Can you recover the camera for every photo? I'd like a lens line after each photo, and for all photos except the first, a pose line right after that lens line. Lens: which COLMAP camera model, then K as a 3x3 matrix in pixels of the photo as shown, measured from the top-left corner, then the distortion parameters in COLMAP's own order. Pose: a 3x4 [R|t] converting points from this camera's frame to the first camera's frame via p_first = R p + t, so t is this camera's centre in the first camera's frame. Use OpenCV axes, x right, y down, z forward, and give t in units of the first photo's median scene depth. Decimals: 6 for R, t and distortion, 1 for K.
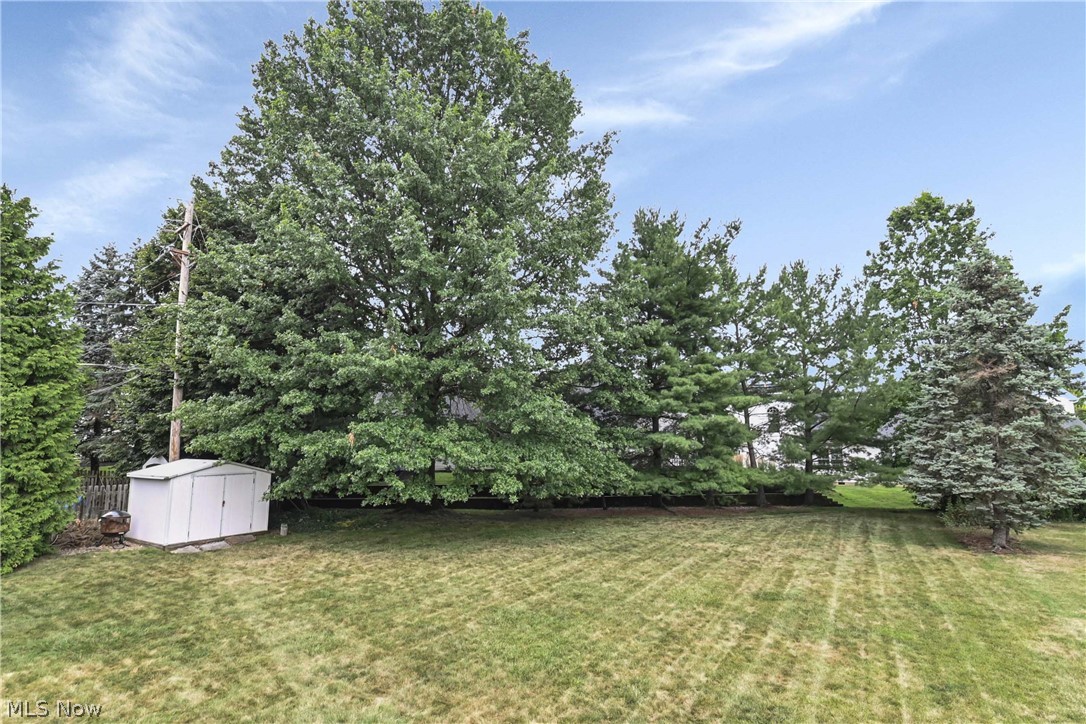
lens RADIAL K [[448.9, 0, 541.7], [0, 448.9, 367.9], [0, 0, 1]] dist [-0.000668, -0.009516]
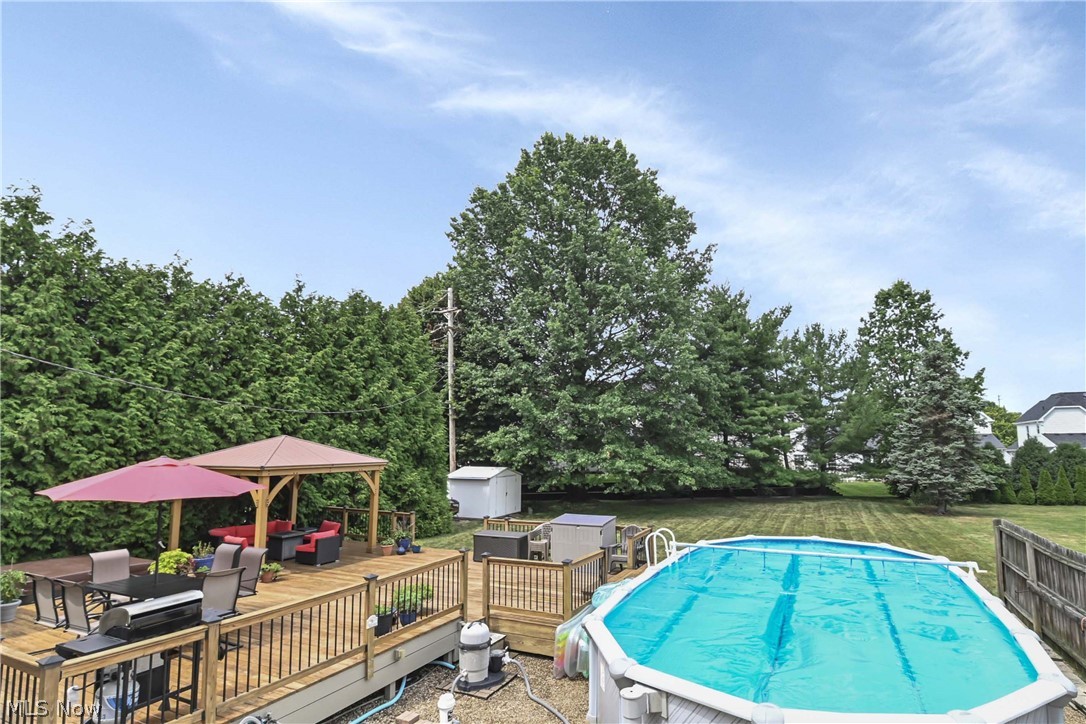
lens RADIAL K [[494.4, 0, 543.0], [0, 494.4, 362.0], [0, 0, 1]] dist [-0.002494, -0.010235]
pose [[0.992404, 0.021080, 0.121205, -0.726431], [-0.021803, 0.999751, 0.004647, -0.161954], [-0.121077, -0.007254, 0.992617, -0.685008]]
